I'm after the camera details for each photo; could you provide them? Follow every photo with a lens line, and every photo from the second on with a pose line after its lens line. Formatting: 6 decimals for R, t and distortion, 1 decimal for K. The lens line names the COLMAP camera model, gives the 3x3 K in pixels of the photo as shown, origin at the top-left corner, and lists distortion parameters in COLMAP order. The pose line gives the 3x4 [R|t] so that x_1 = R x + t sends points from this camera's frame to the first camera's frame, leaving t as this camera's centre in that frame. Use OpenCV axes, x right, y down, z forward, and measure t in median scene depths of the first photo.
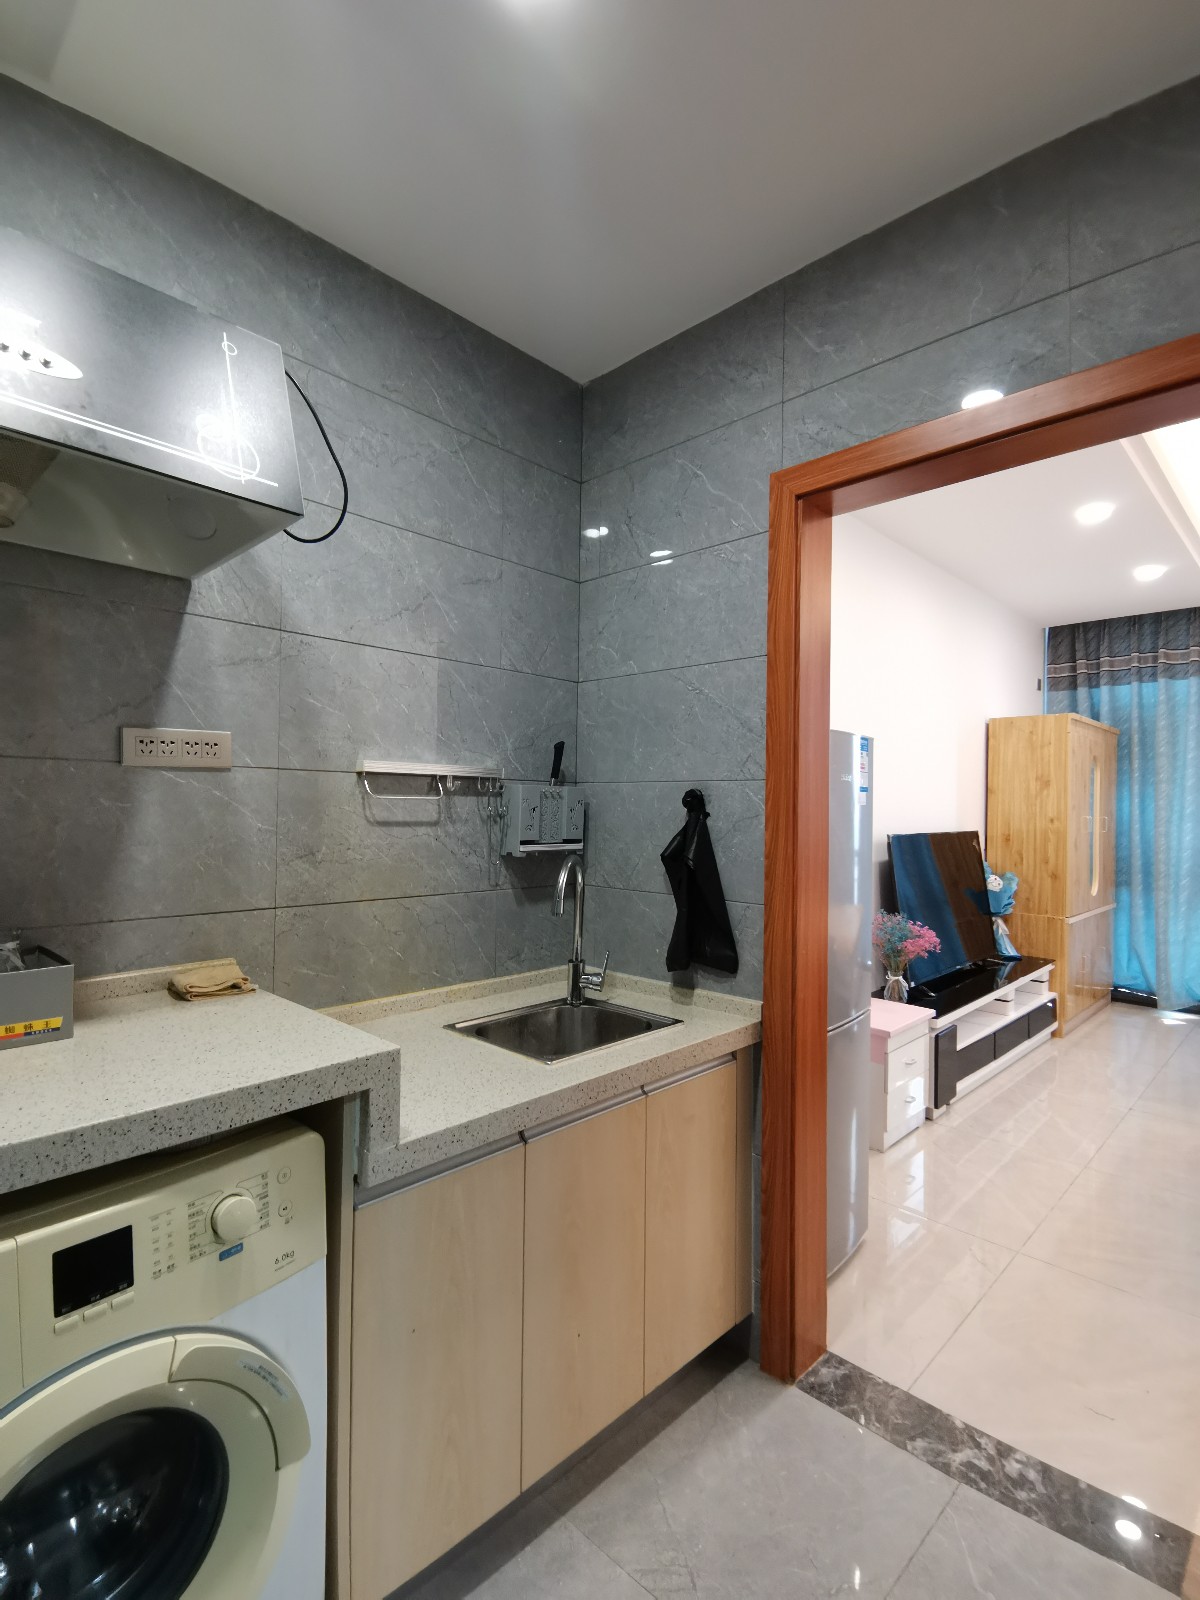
lens RADIAL K [[782.0, 0, 600.0], [0, 782.0, 800.0], [0, 0, 1]] dist [0.022877, -0.022153]
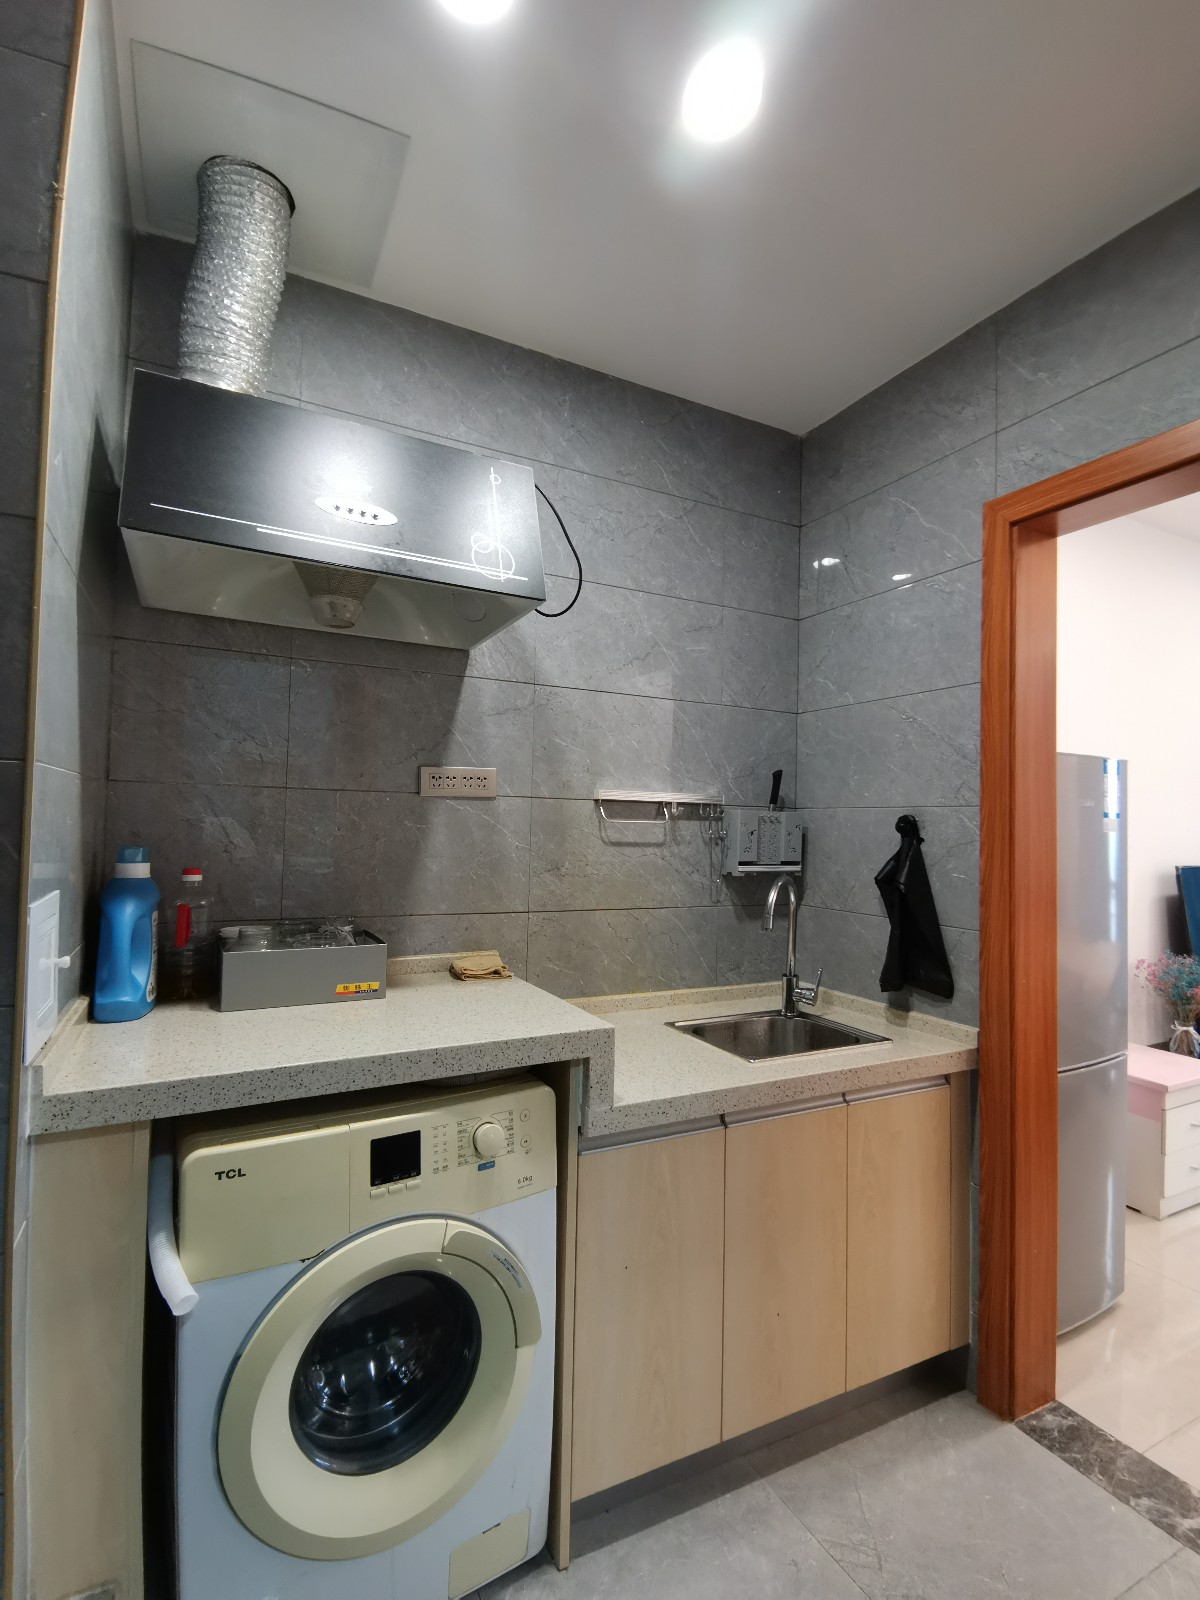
lens RADIAL K [[782.0, 0, 600.0], [0, 782.0, 800.0], [0, 0, 1]] dist [0.022877, -0.022153]
pose [[0.948130, -0.003312, -0.317865, 0.069419], [-0.005906, 0.999590, -0.028034, -0.002266], [0.317828, 0.028458, 0.947721, -0.107677]]
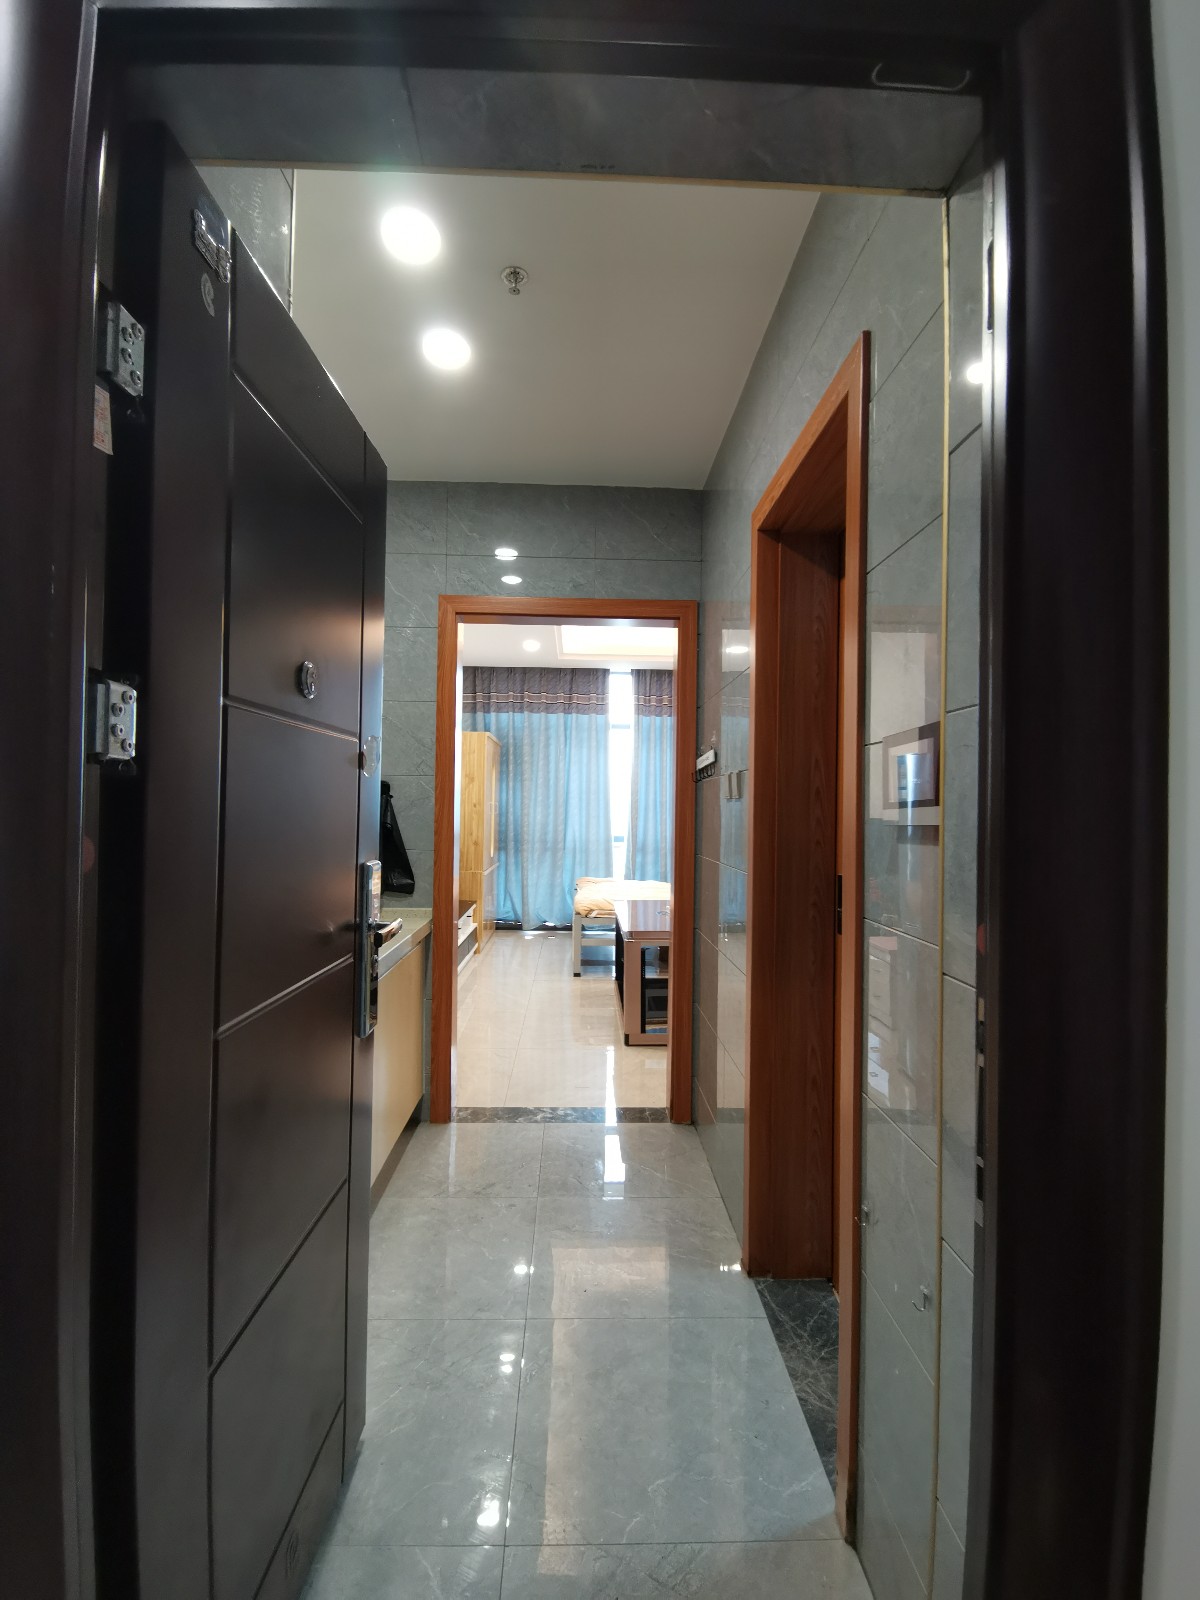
lens RADIAL K [[782.0, 0, 600.0], [0, 782.0, 800.0], [0, 0, 1]] dist [0.022877, -0.022153]
pose [[0.698086, 0.002387, 0.716010, -0.745300], [-0.010267, 0.999925, 0.006676, 0.011252], [-0.715940, -0.012011, 0.698058, -0.429535]]
